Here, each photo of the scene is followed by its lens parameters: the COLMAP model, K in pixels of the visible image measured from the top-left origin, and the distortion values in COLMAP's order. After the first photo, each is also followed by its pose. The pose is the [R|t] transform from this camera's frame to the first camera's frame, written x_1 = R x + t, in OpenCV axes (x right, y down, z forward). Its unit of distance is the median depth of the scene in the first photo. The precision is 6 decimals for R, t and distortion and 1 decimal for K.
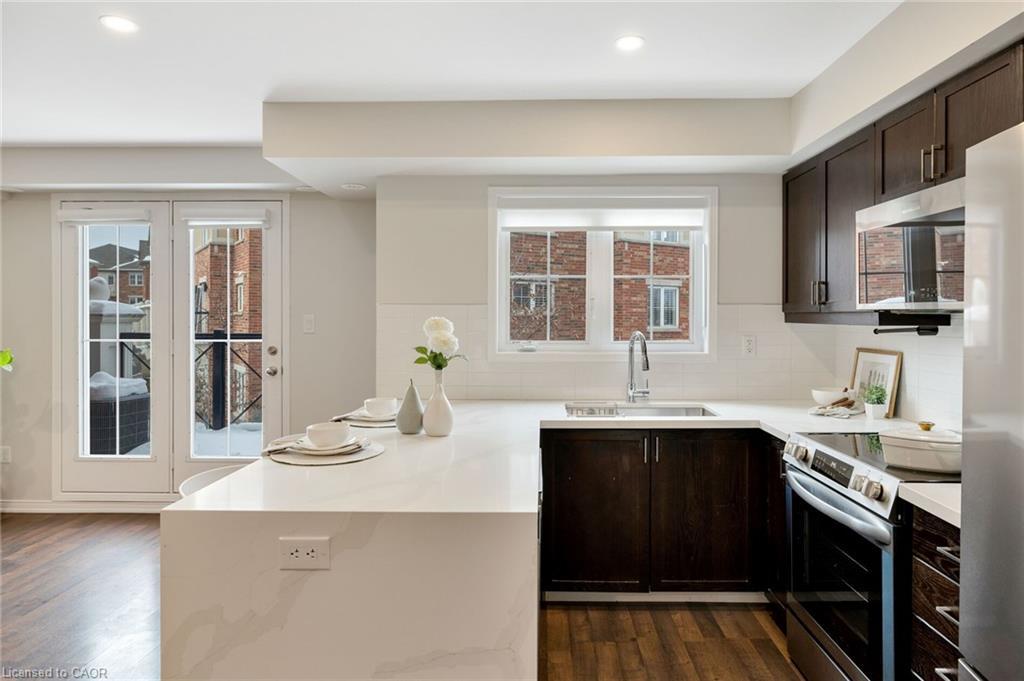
lens RADIAL K [[618.2, 0, 525.4], [0, 618.2, 320.6], [0, 0, 1]] dist [-0.024758, -0.001855]
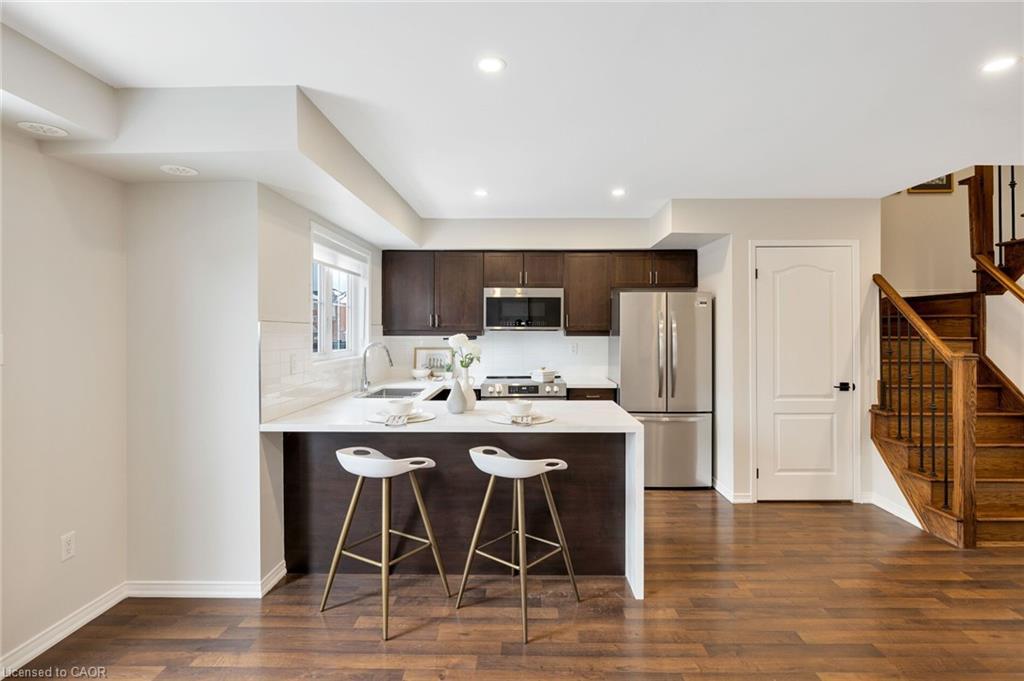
lens RADIAL K [[499.4, 0, 519.8], [0, 499.4, 333.5], [0, 0, 1]] dist [-0.008947, 0.002745]
pose [[-0.009556, -0.005947, 0.999937, -1.127106], [0.010607, 0.999925, 0.006049, -0.009205], [-0.999898, 0.010664, -0.009492, 0.712419]]
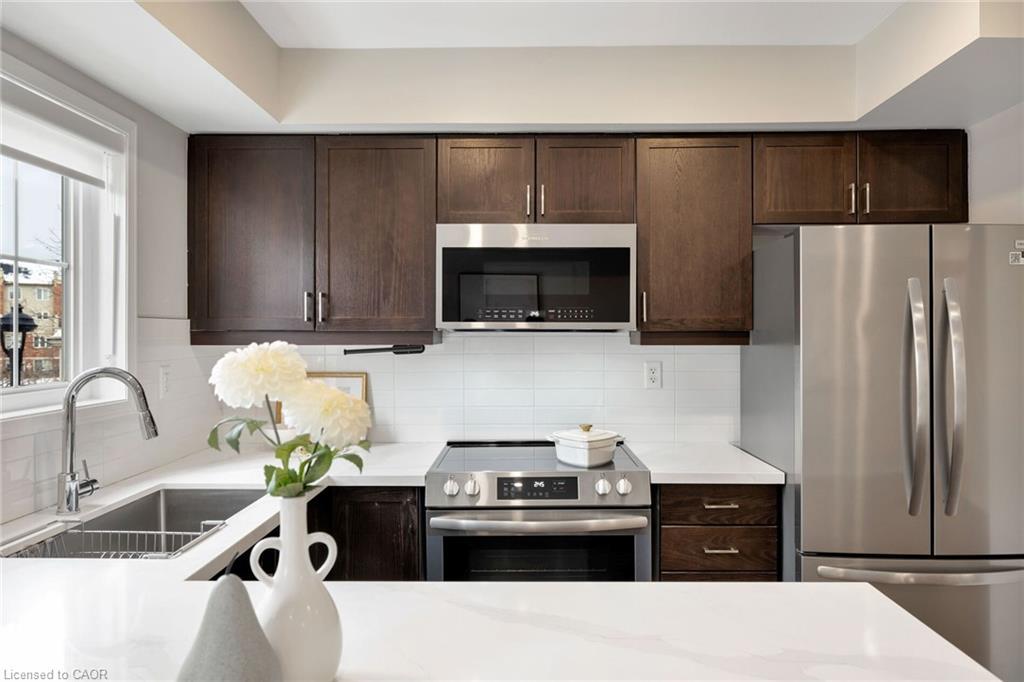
lens RADIAL K [[689.8, 0, 517.5], [0, 689.8, 332.8], [0, 0, 1]] dist [-0.004095, 0.002126]
pose [[-0.003773, 0.000293, 0.999993, -0.422982], [0.011701, 0.999932, -0.000249, -0.007305], [-0.999924, 0.011700, -0.003776, 0.712042]]
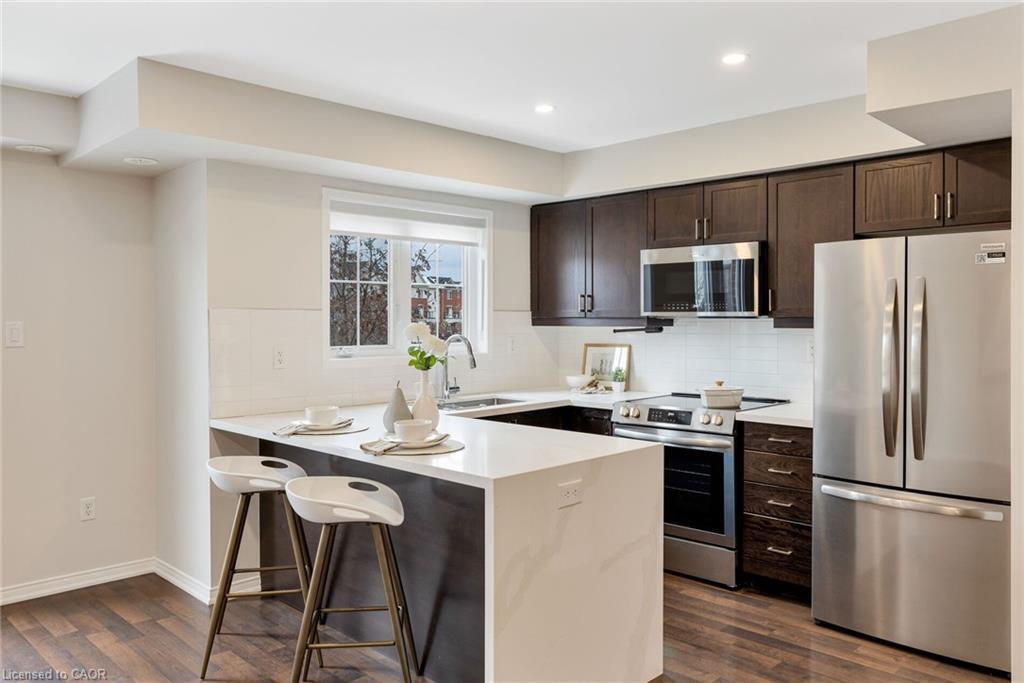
lens RADIAL K [[763.0, 0, 521.2], [0, 763.0, 332.5], [0, 0, 1]] dist [-0.003916, 0.004676]
pose [[0.679178, -0.014649, 0.733827, -0.825356], [0.009371, 0.999892, 0.011287, -0.000989], [-0.733914, -0.000790, 0.679242, -0.037660]]
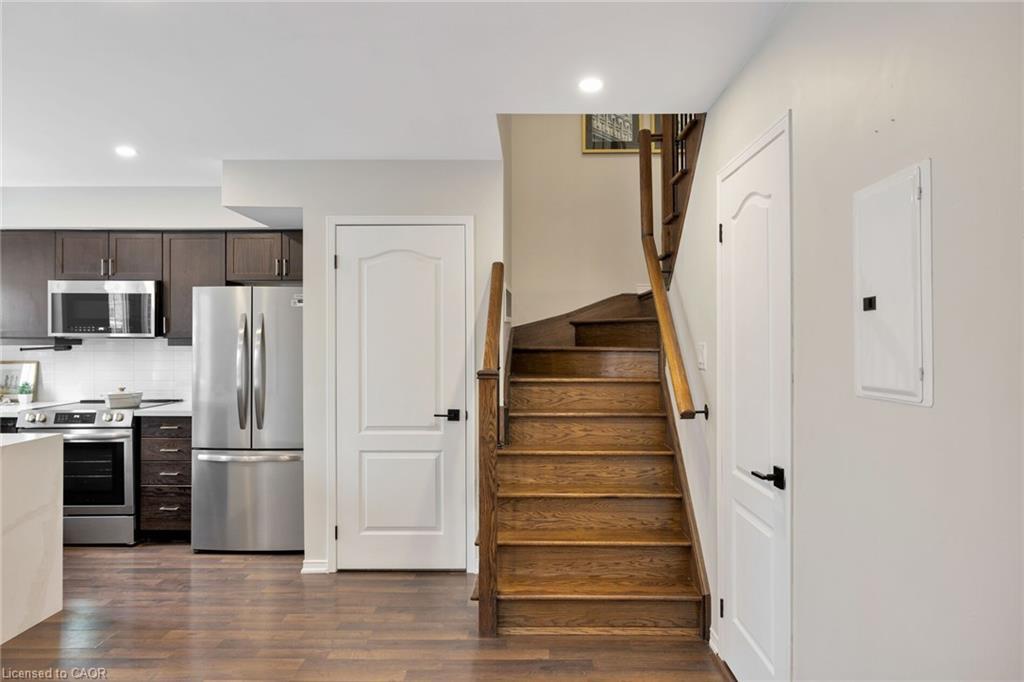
lens RADIAL K [[659.6, 0, 522.5], [0, 659.6, 339.4], [0, 0, 1]] dist [-0.007938, 0.006444]
pose [[-0.018234, 0.001092, 0.999833, -1.108463], [0.007987, 0.999968, -0.000946, 0.003196], [-0.999802, 0.007969, -0.018242, -0.261799]]
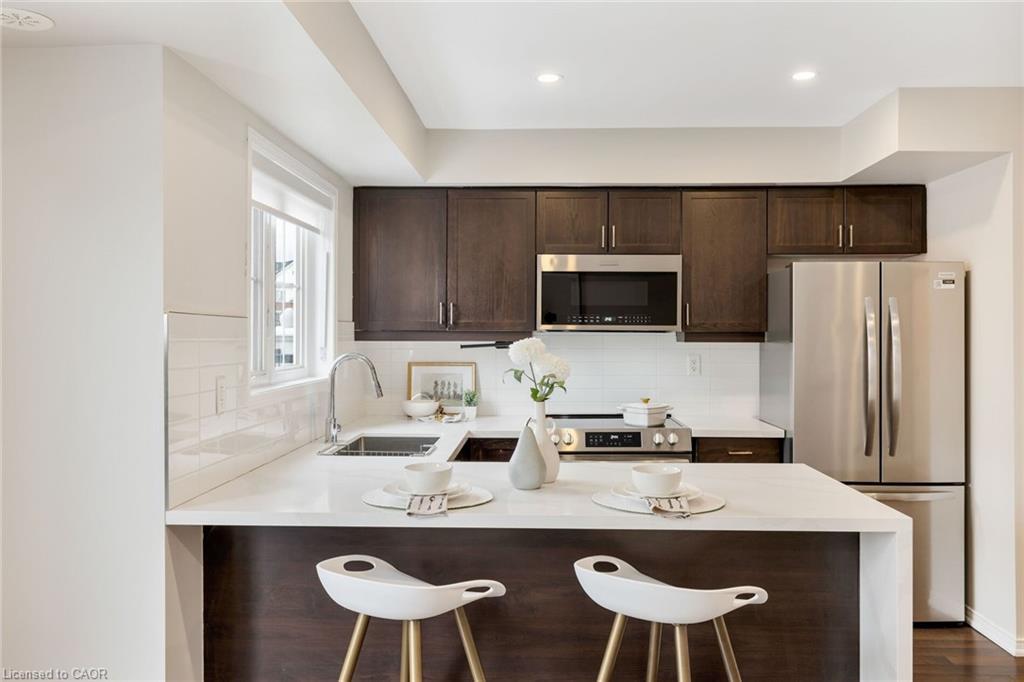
lens RADIAL K [[835.7, 0, 514.2], [0, 835.7, 331.2], [0, 0, 1]] dist [0.004720, 0.004246]
pose [[0.015727, 0.000653, 0.999876, -1.012032], [0.007881, 0.999969, -0.000777, -0.010238], [-0.999845, 0.007892, 0.015721, 0.826723]]
